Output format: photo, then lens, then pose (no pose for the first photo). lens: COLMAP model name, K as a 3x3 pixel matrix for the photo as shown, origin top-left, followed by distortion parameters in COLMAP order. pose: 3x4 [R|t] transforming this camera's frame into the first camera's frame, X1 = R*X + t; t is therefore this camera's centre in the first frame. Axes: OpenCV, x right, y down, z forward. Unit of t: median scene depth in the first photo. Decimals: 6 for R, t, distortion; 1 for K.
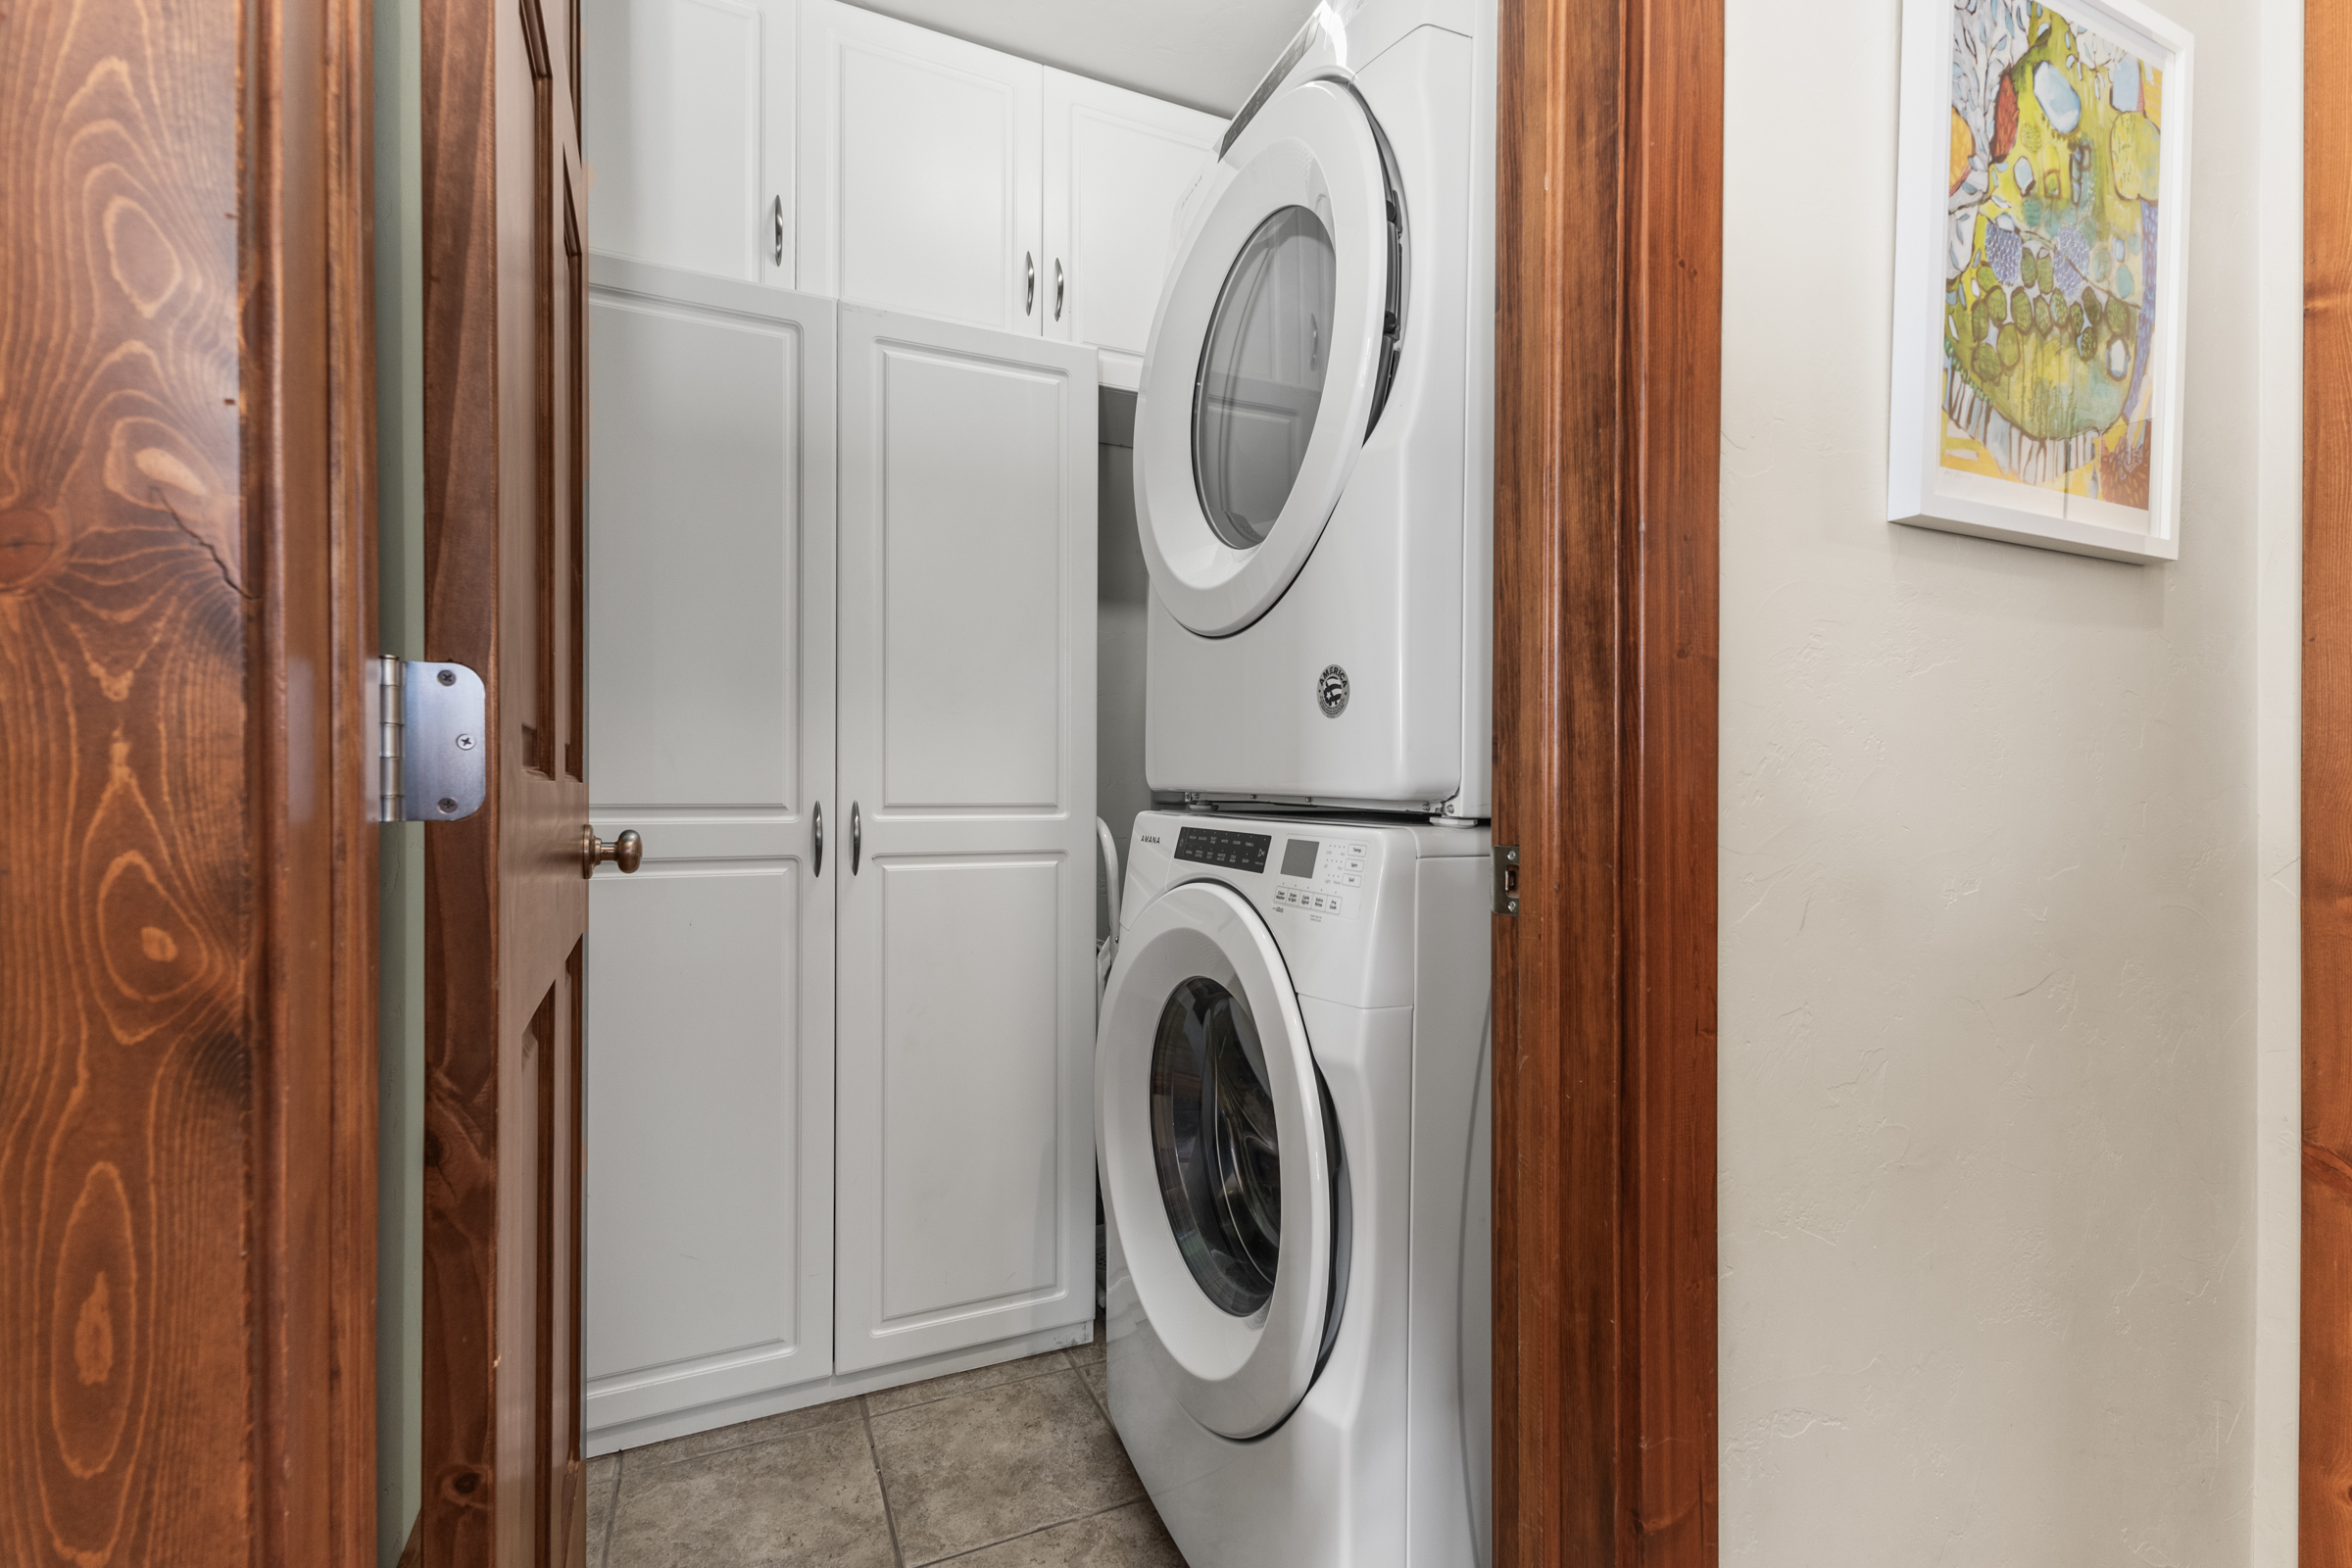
lens RADIAL K [[1016.6, 0, 1165.5], [0, 1016.6, 792.6], [0, 0, 1]] dist [0.012524, -0.004525]
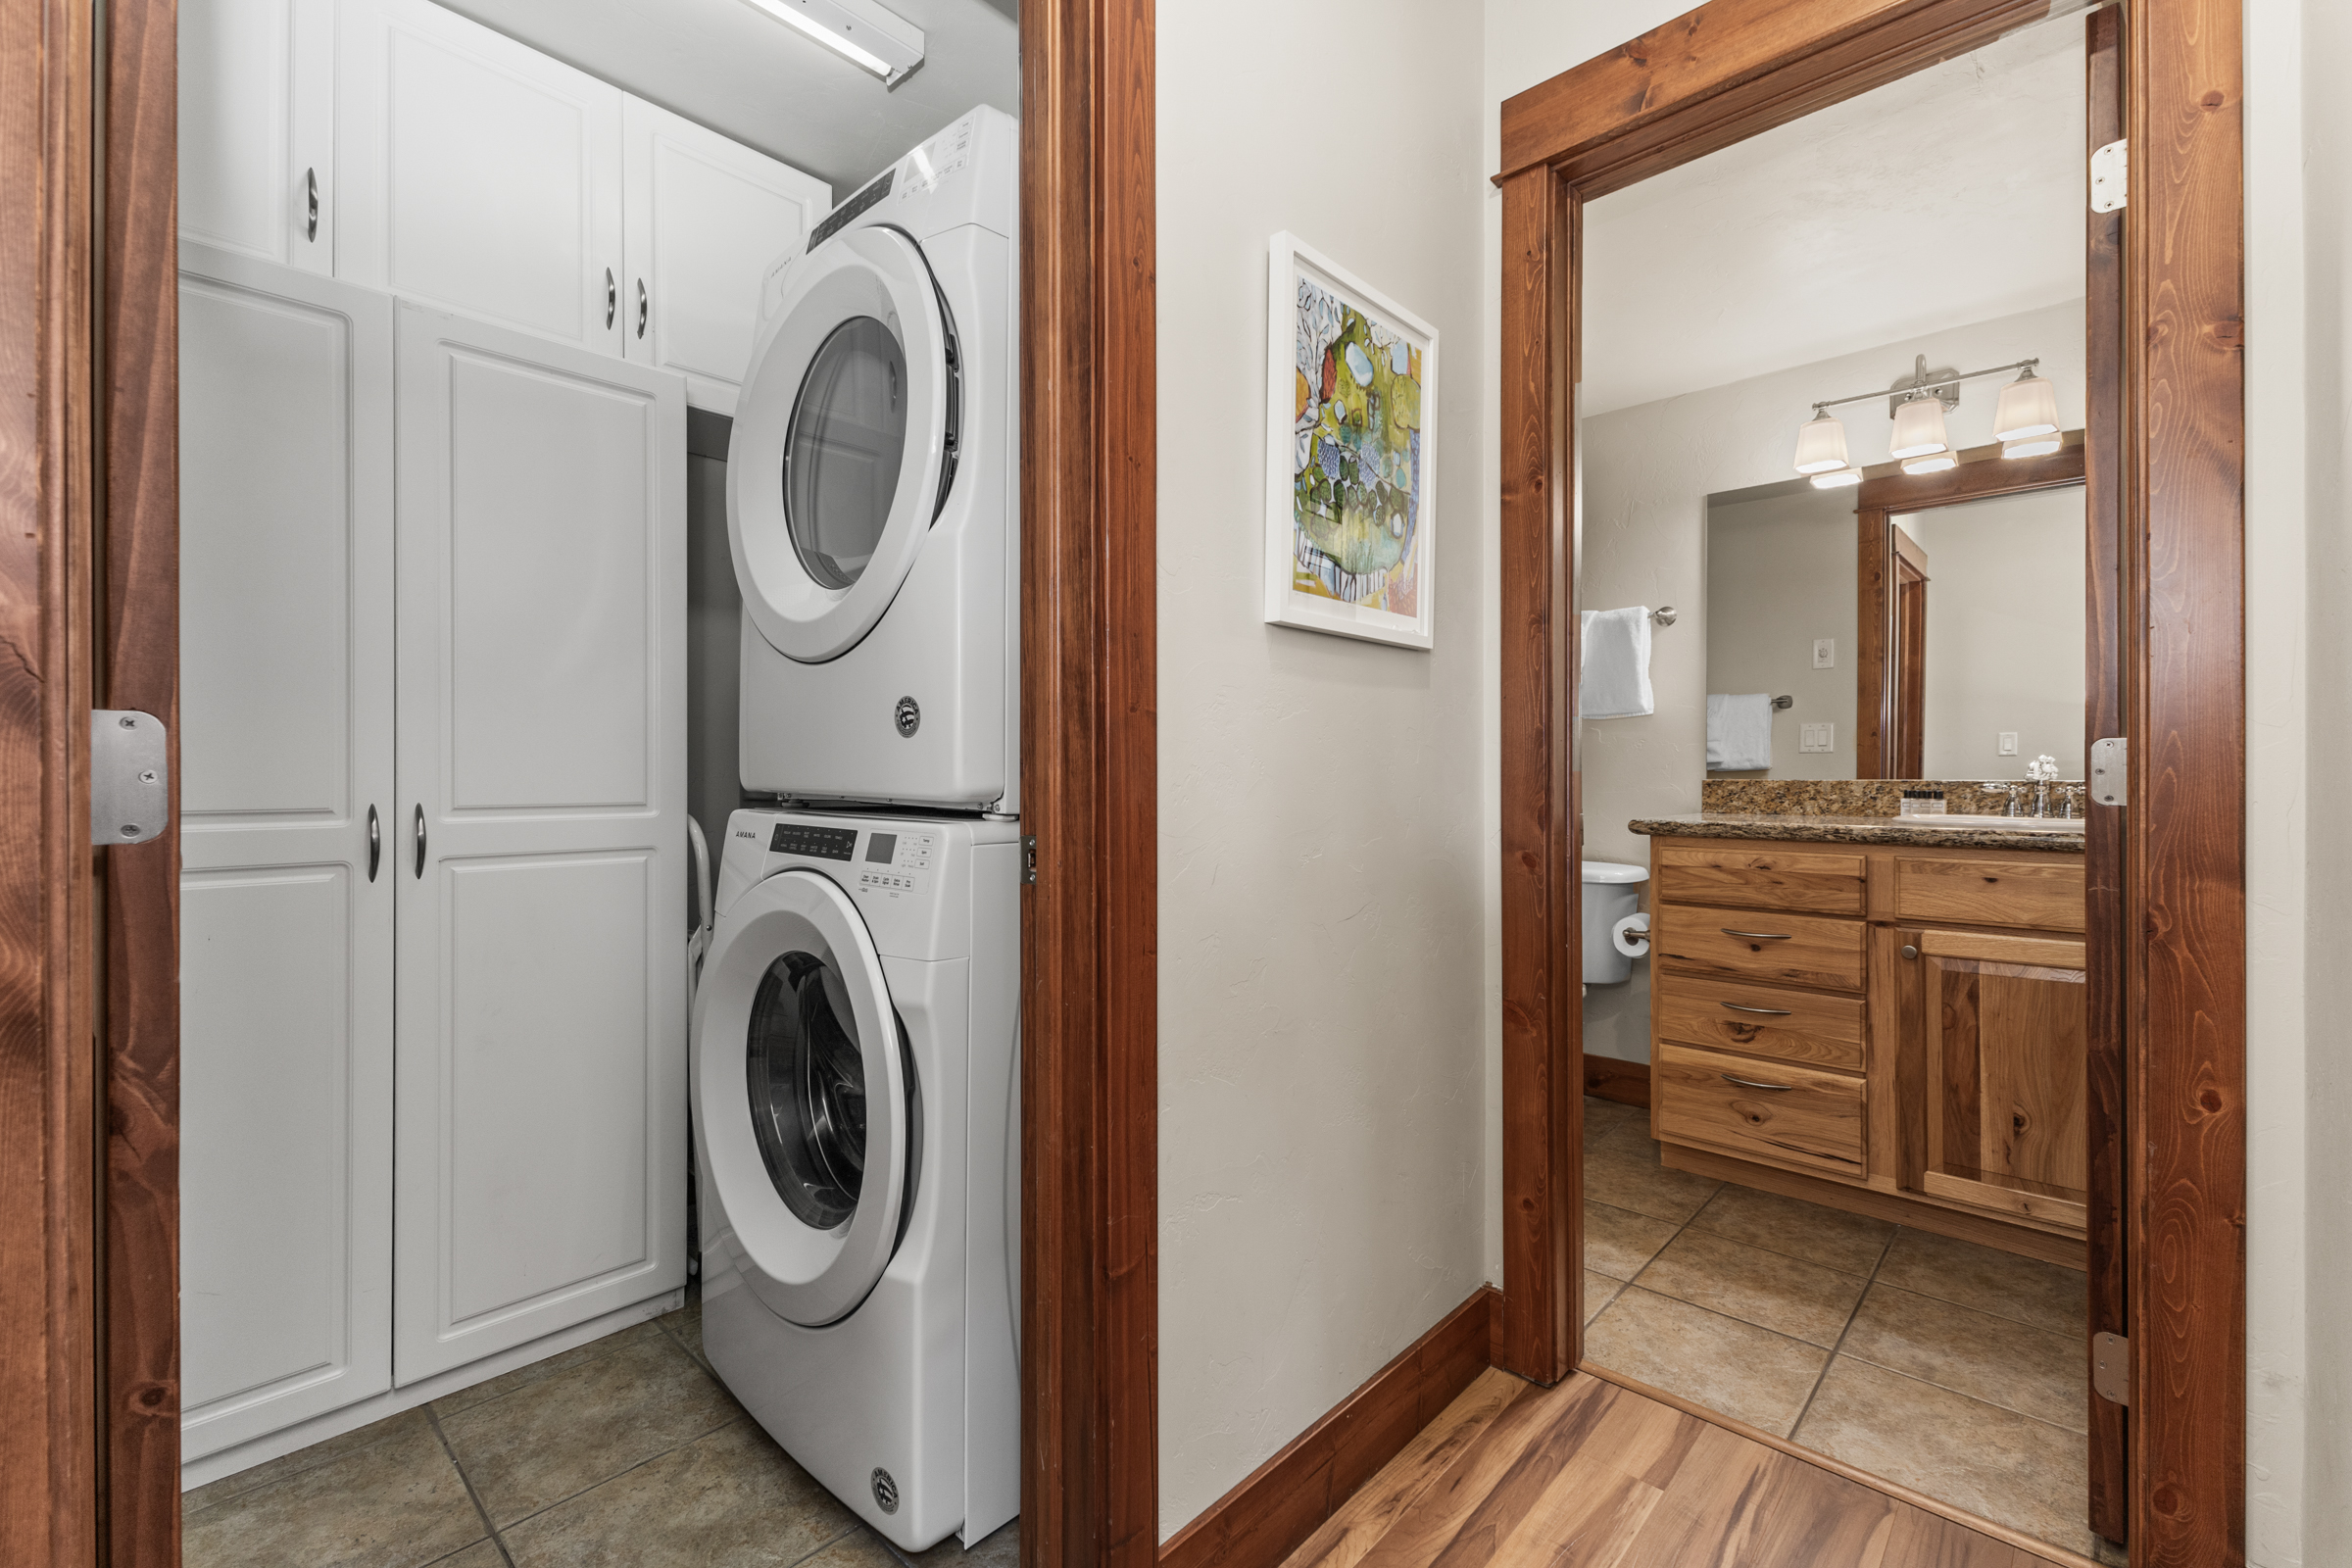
lens RADIAL K [[1016.6, 0, 1179.6], [0, 1016.6, 776.0], [0, 0, 1]] dist [0.012524, -0.004525]
pose [[0.917510, -0.004116, 0.397691, -0.036932], [0.003821, 0.999992, 0.001534, -0.031266], [-0.397694, 0.000112, 0.917518, -0.378076]]
